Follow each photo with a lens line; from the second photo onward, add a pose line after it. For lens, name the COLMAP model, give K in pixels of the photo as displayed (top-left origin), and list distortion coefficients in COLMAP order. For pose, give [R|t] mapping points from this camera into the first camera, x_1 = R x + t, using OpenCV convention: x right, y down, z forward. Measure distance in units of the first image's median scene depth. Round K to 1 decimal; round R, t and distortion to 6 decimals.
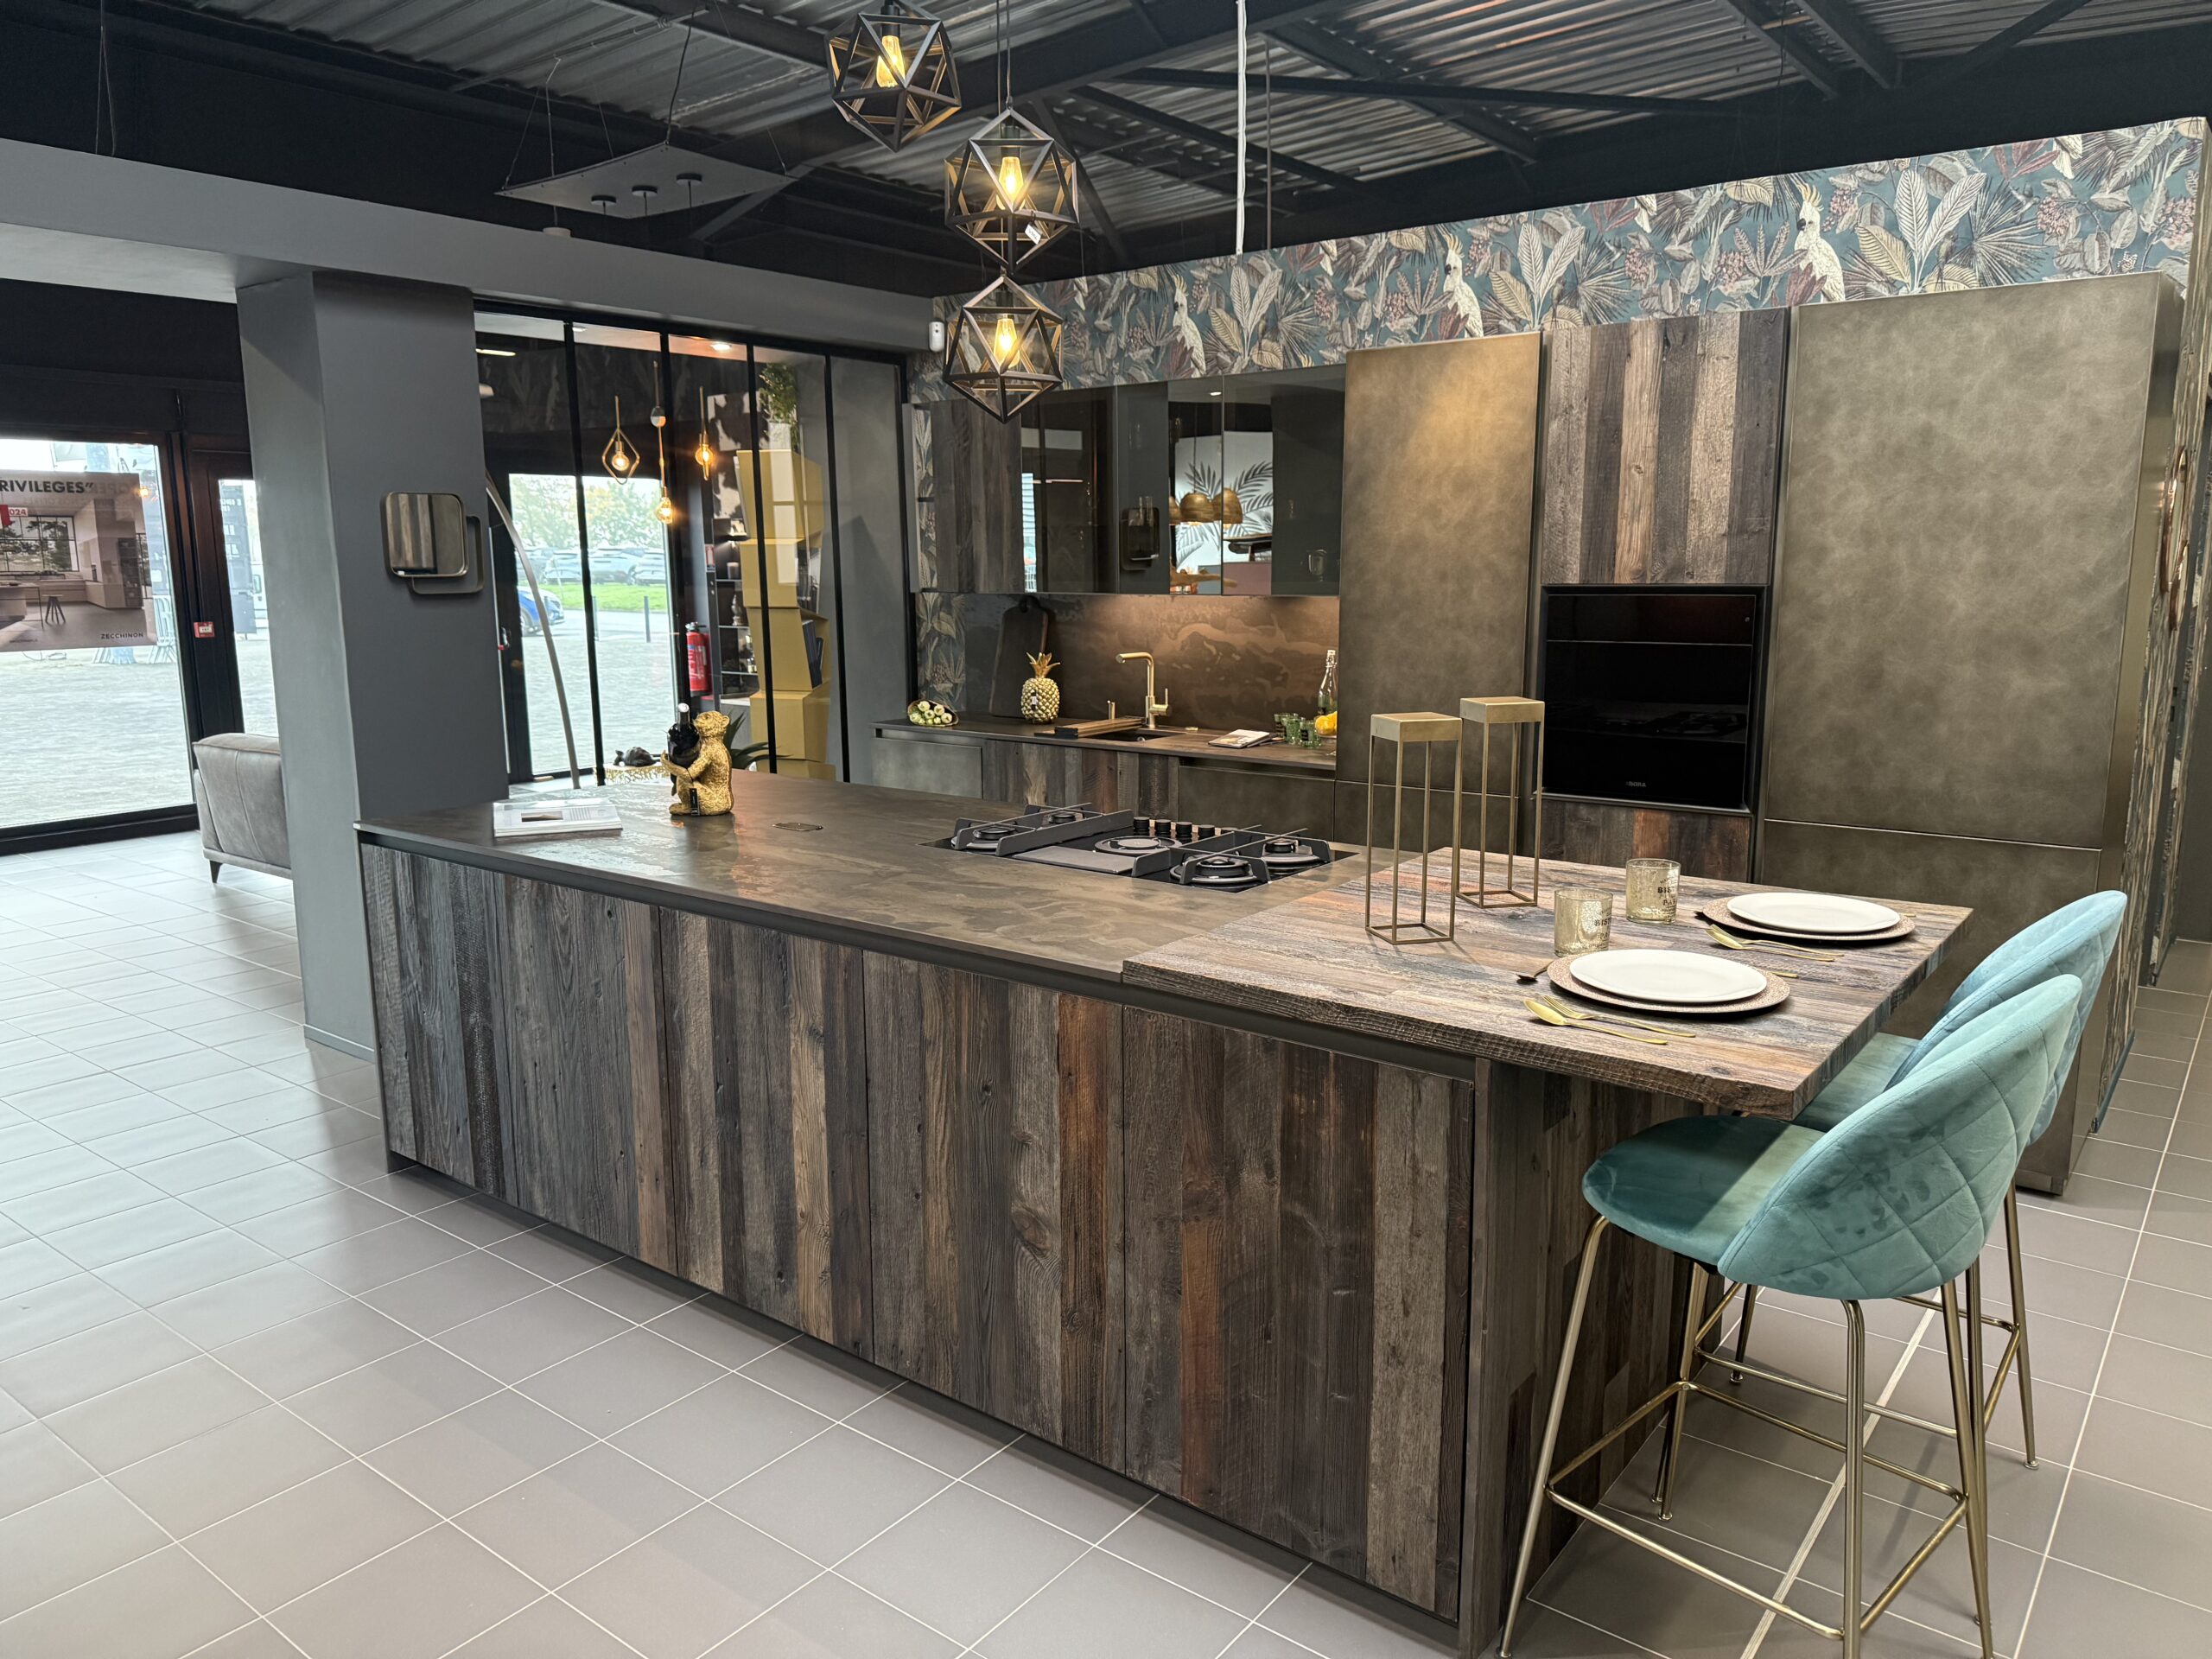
lens RADIAL K [[1539.7, 0, 1104.2], [0, 1539.7, 825.8], [0, 0, 1]] dist [-0.004689, -0.004093]
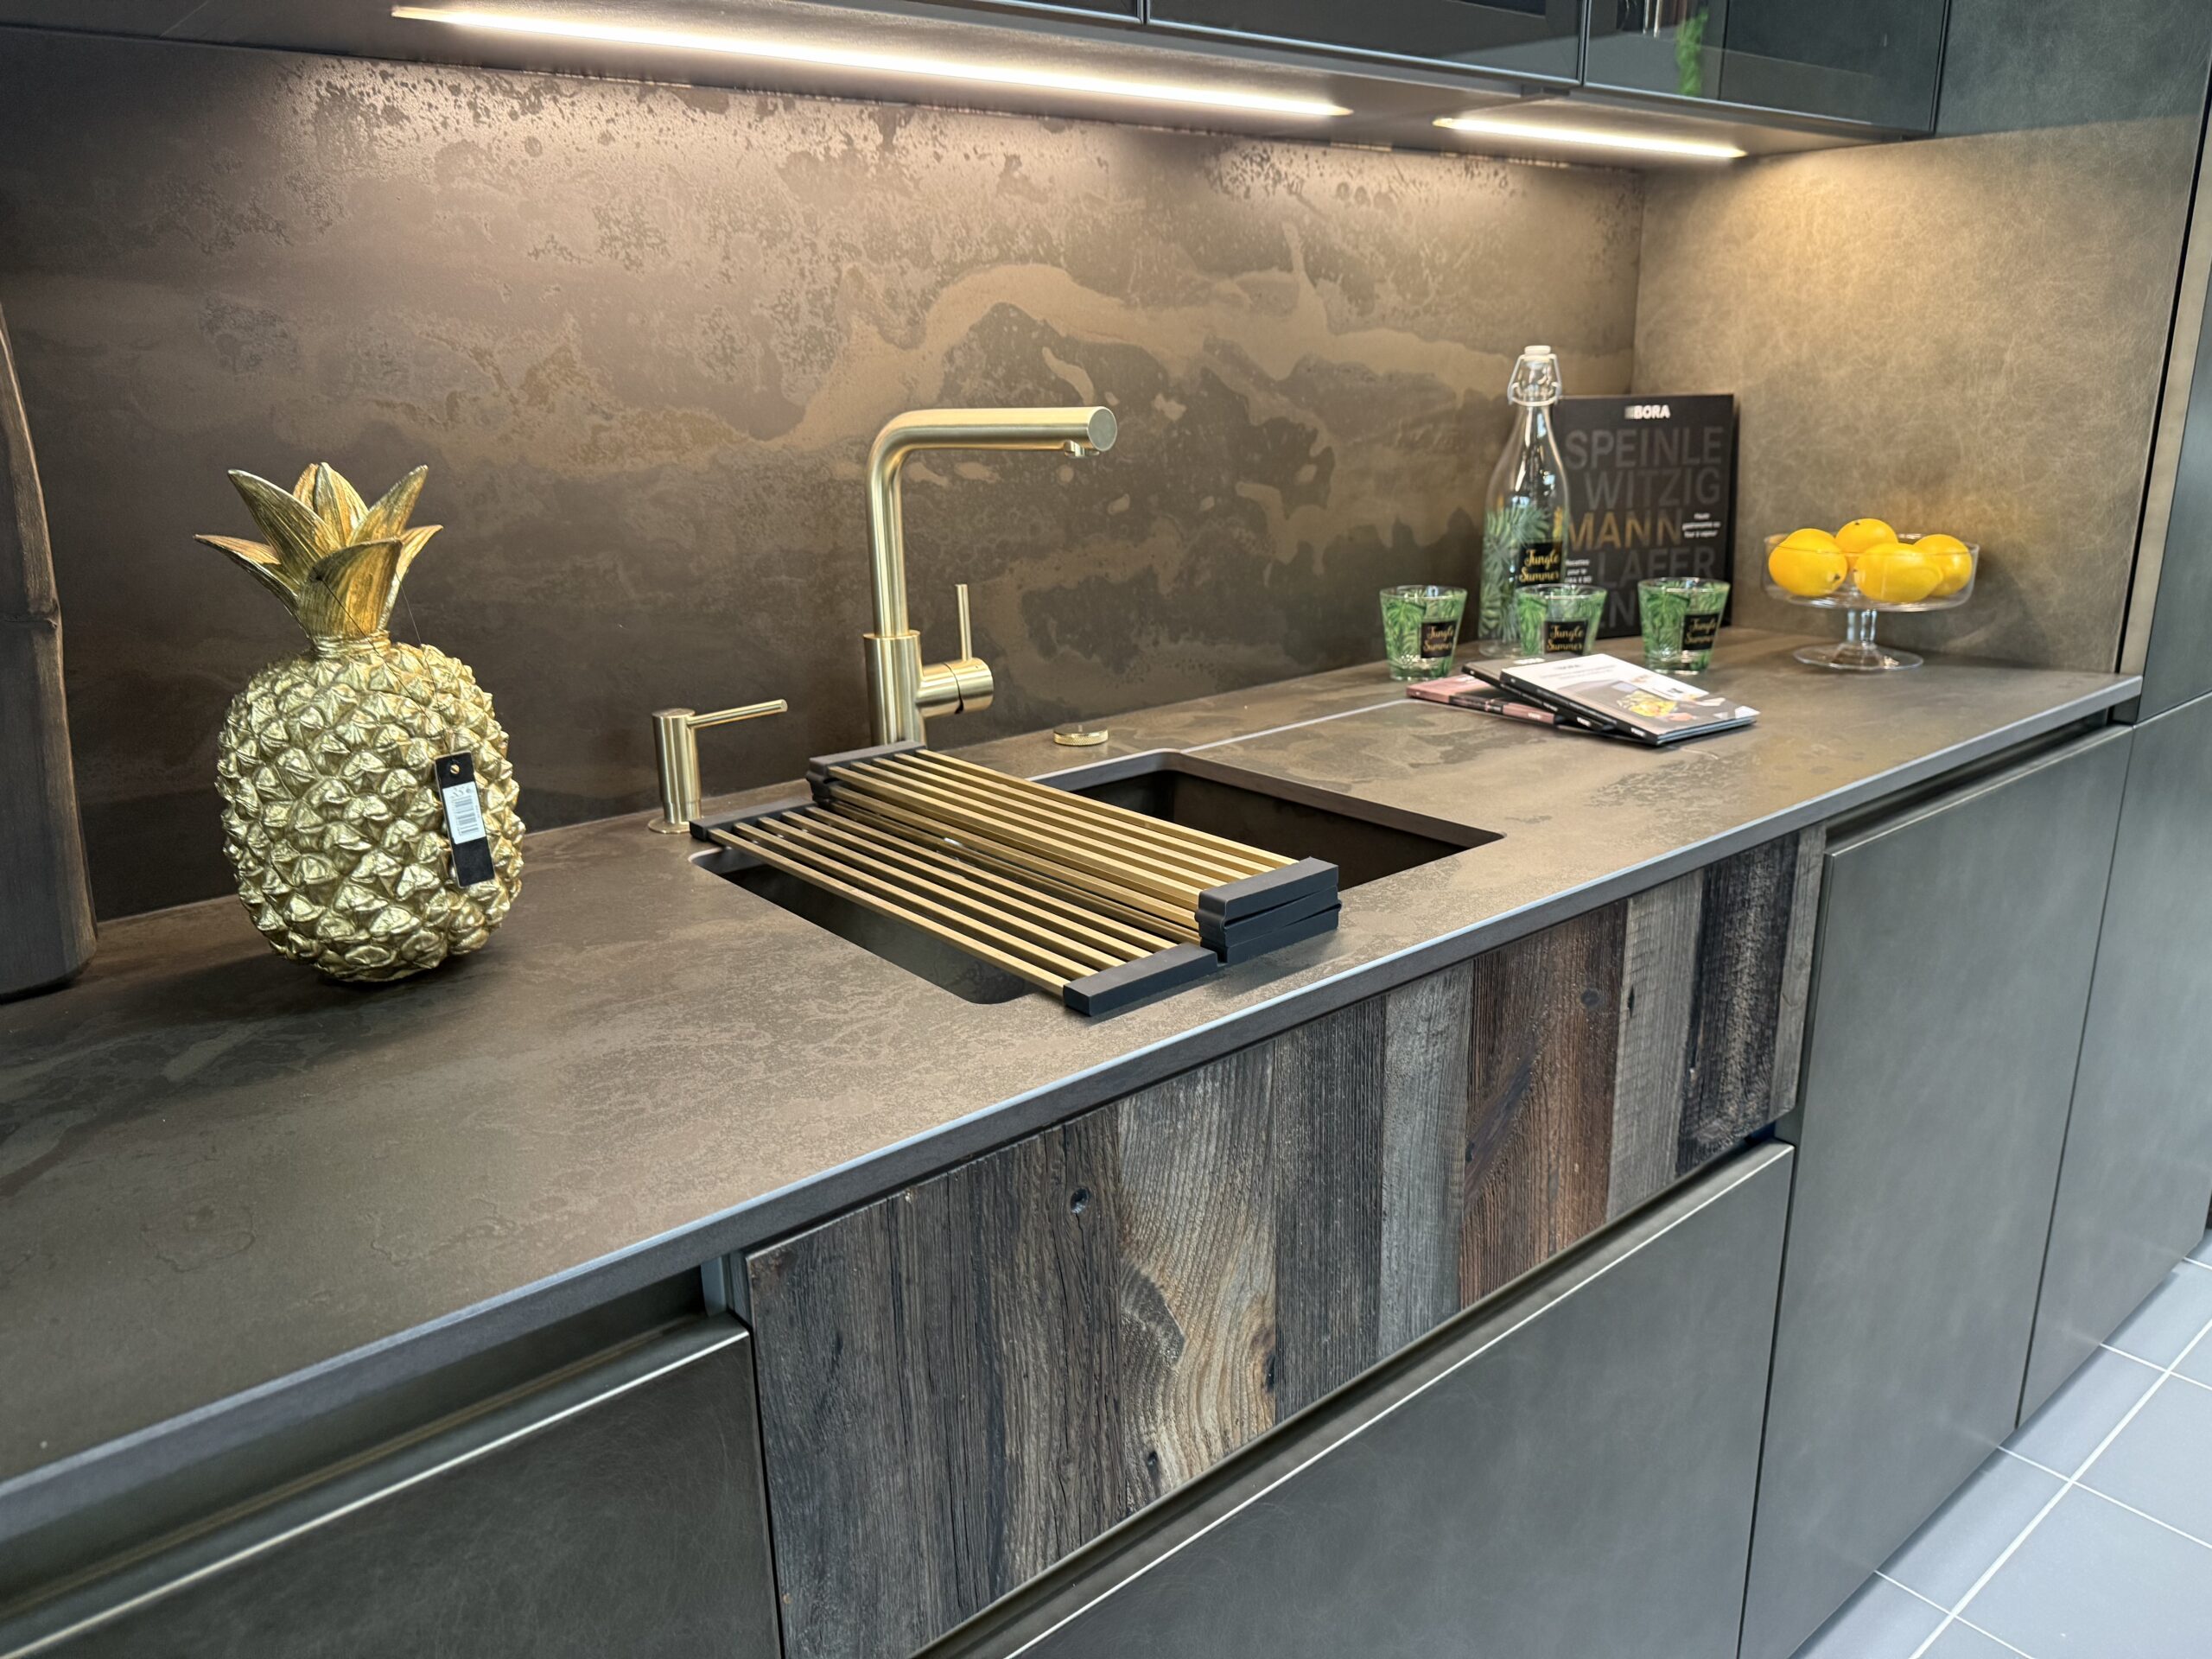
lens RADIAL K [[1539.7, 0, 1101.9], [0, 1539.7, 827.9], [0, 0, 1]] dist [-0.004689, -0.004093]
pose [[0.216240, -0.276718, 0.936305, -0.167318], [0.201173, 0.951045, 0.234613, -0.105996], [-0.955390, 0.137626, 0.261322, 0.958888]]
